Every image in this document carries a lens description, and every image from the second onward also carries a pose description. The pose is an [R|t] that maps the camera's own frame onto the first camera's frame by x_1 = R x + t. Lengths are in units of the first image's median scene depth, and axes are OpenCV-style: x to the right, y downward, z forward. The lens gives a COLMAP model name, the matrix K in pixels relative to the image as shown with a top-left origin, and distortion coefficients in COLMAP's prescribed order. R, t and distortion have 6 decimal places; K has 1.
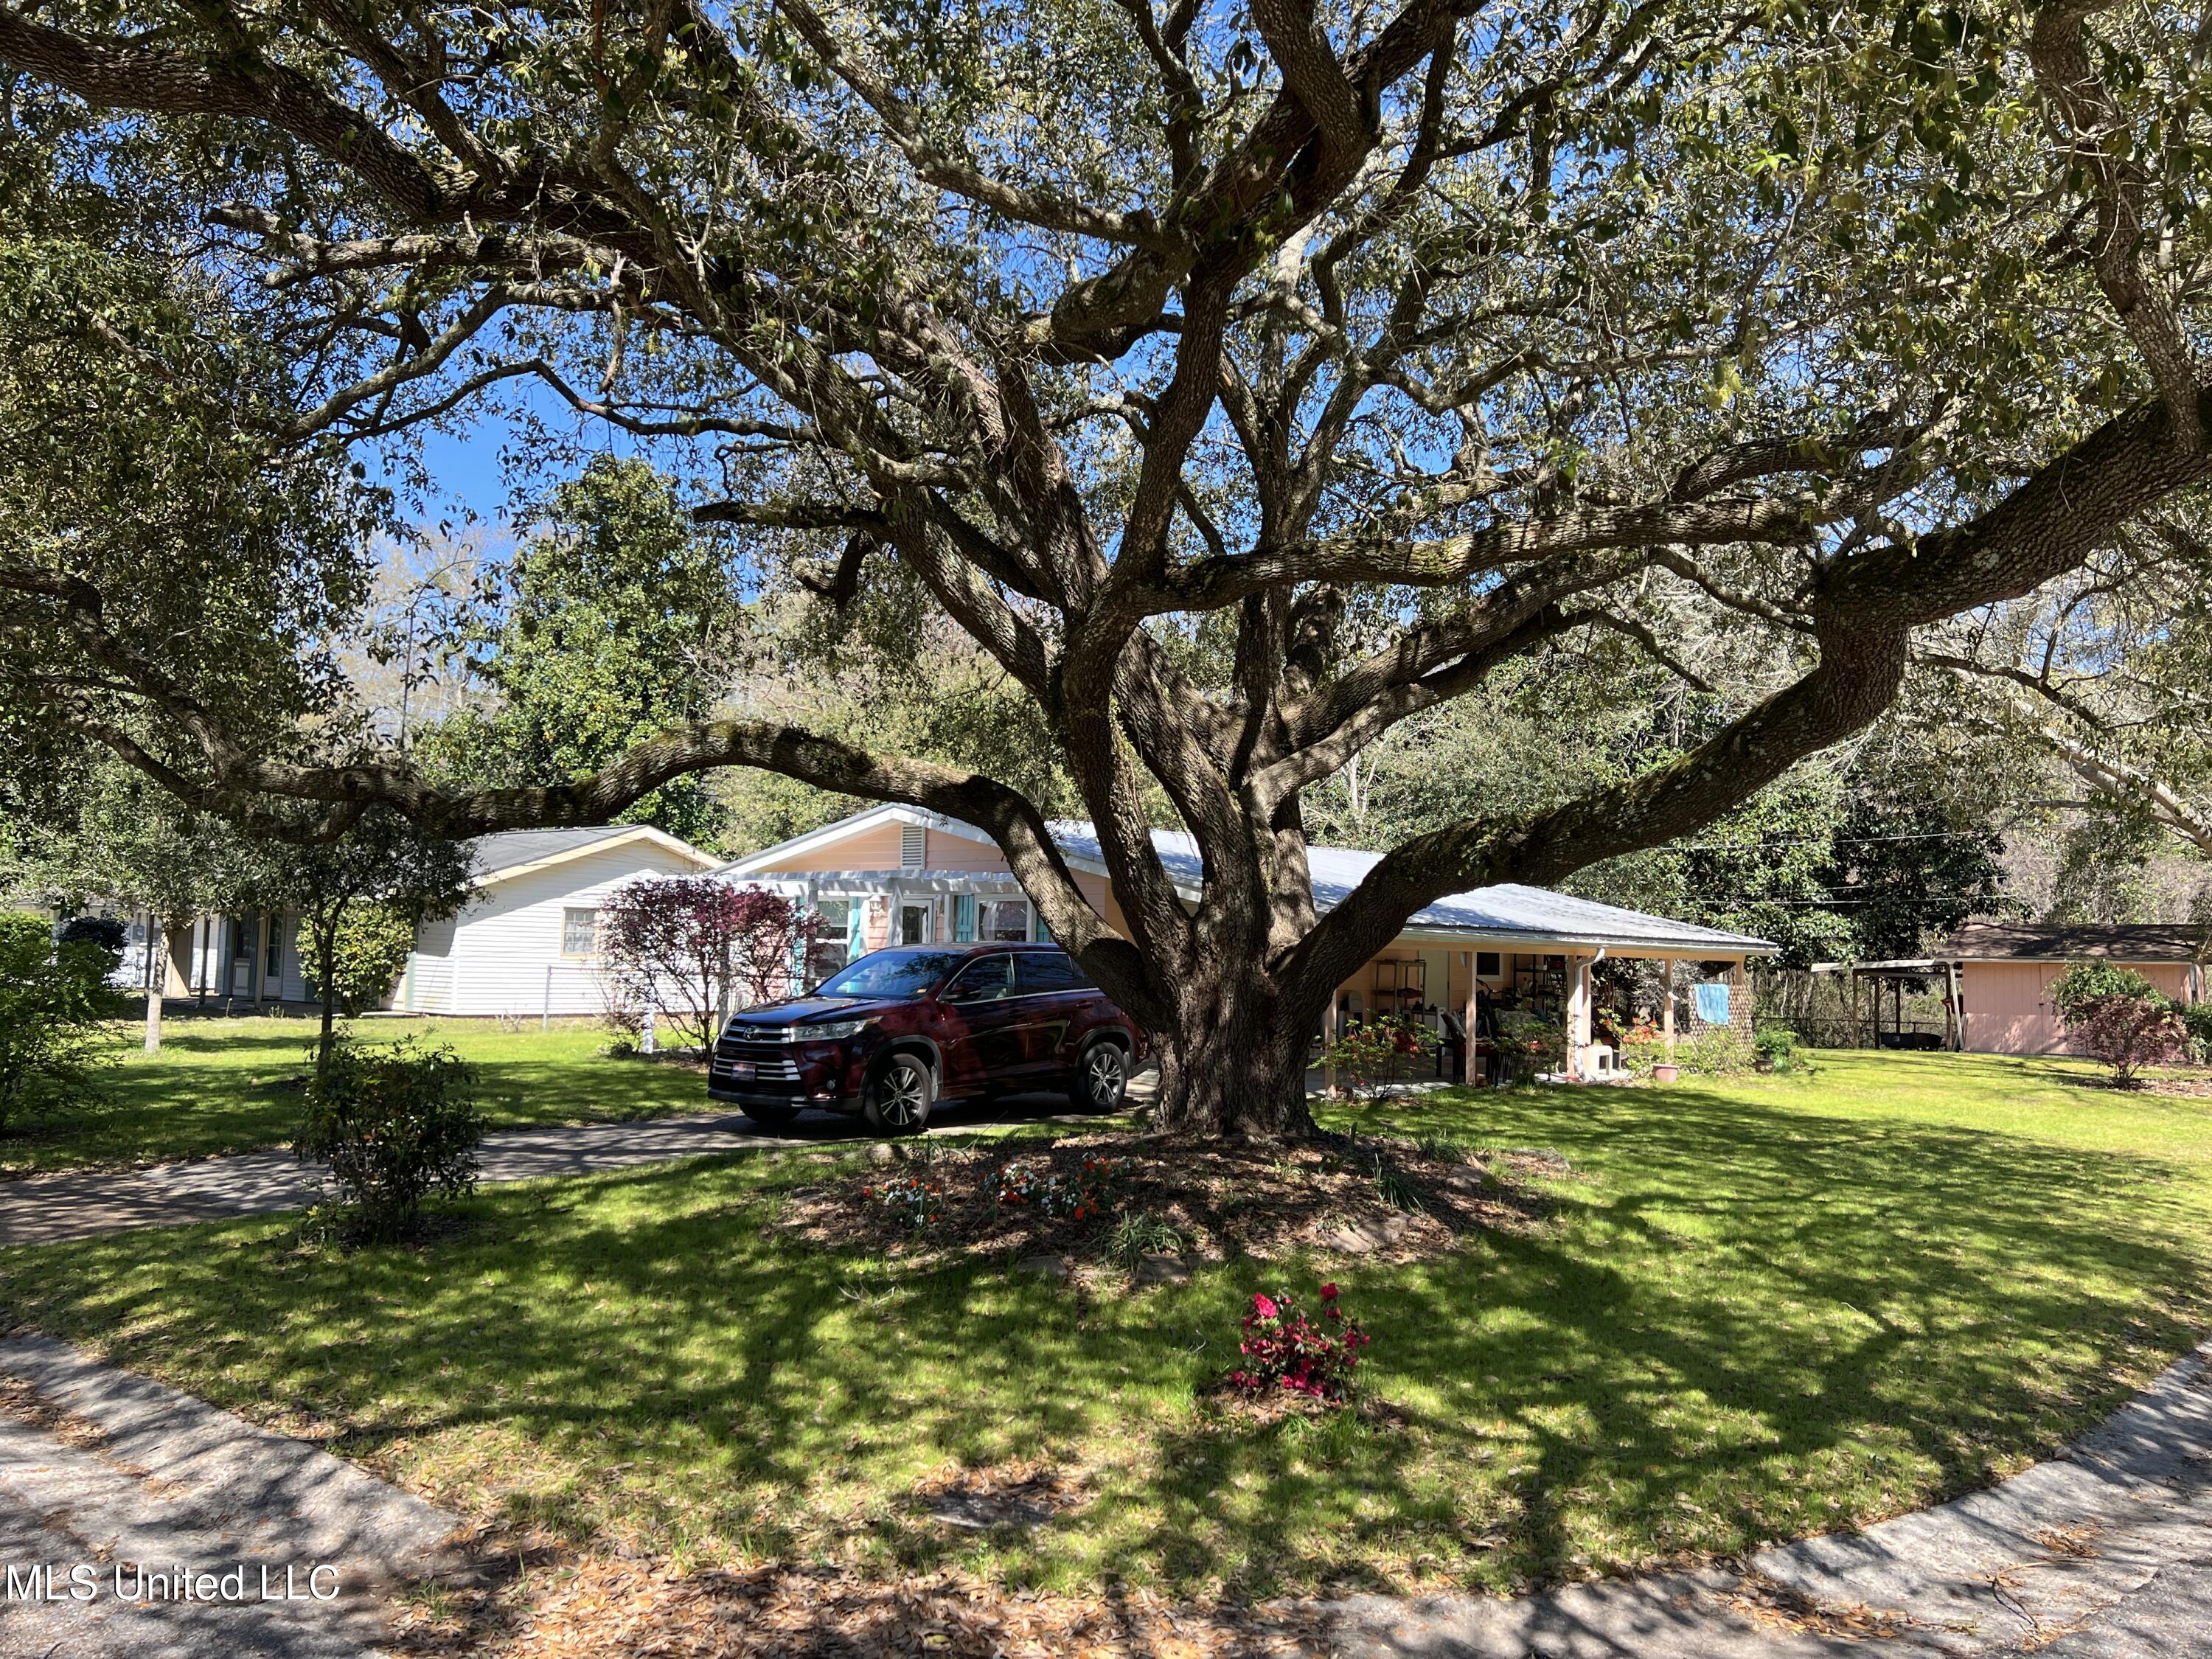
lens RADIAL K [[1675.1, 0, 1094.0], [0, 1675.1, 836.4], [0, 0, 1]] dist [0.065320, -0.067994]
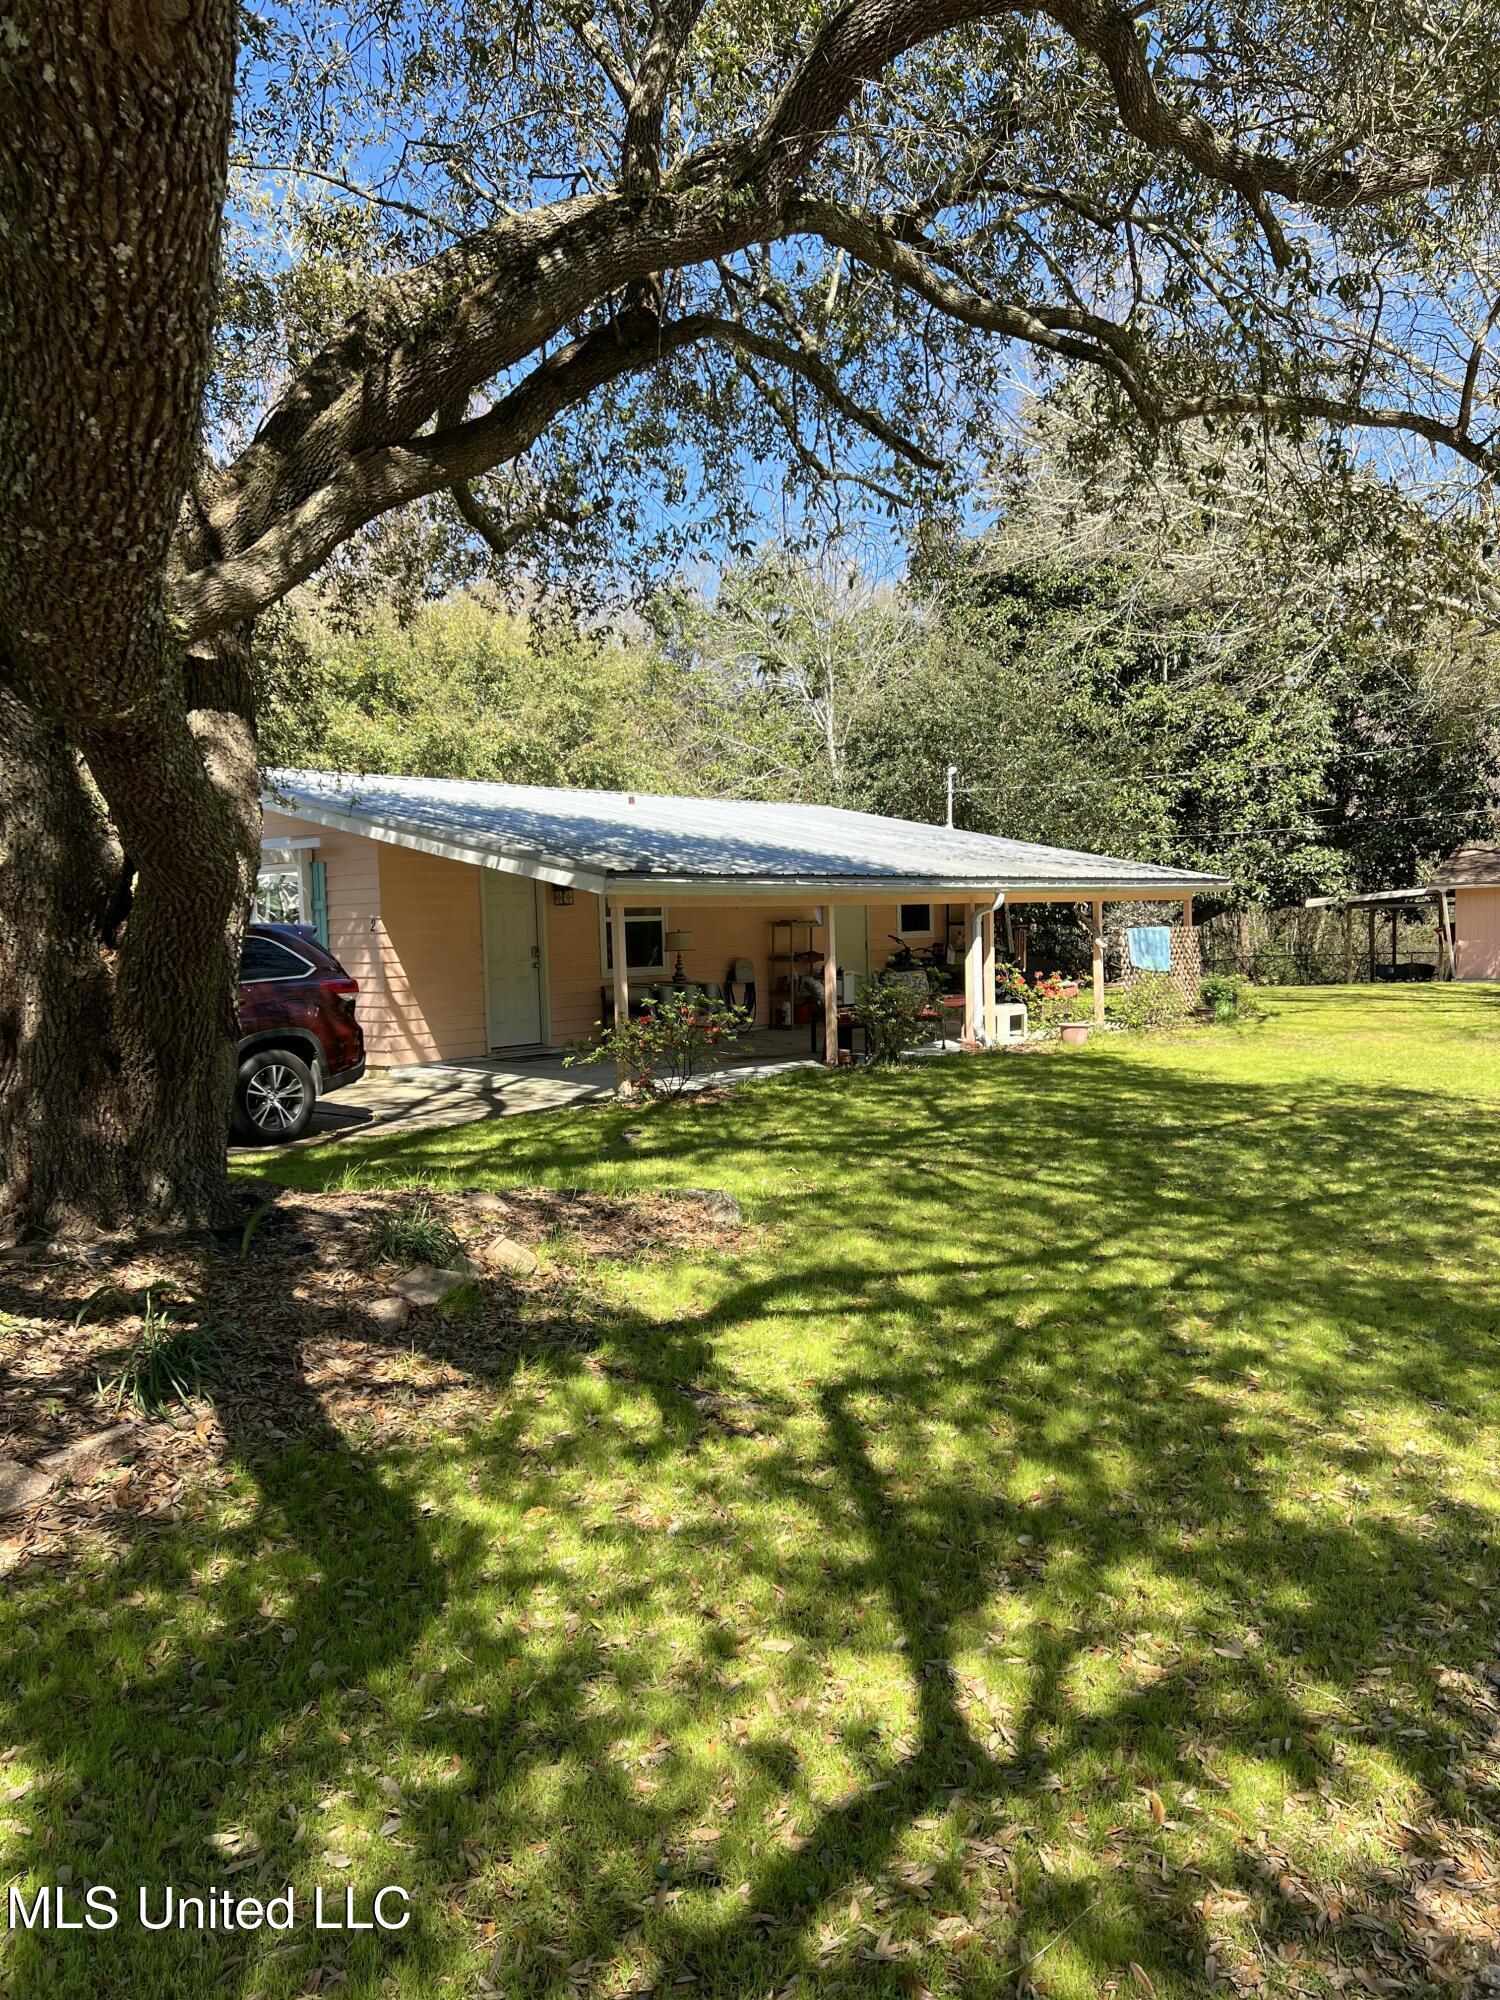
lens RADIAL K [[1514.6, 0, 757.2], [0, 1514.6, 996.3], [0, 0, 1]] dist [0.065320, -0.067994]
pose [[0.998147, -0.055117, 0.025795, 0.125661], [0.051801, 0.991995, 0.115161, 0.019184], [-0.031936, -0.113612, 0.993012, 0.191744]]
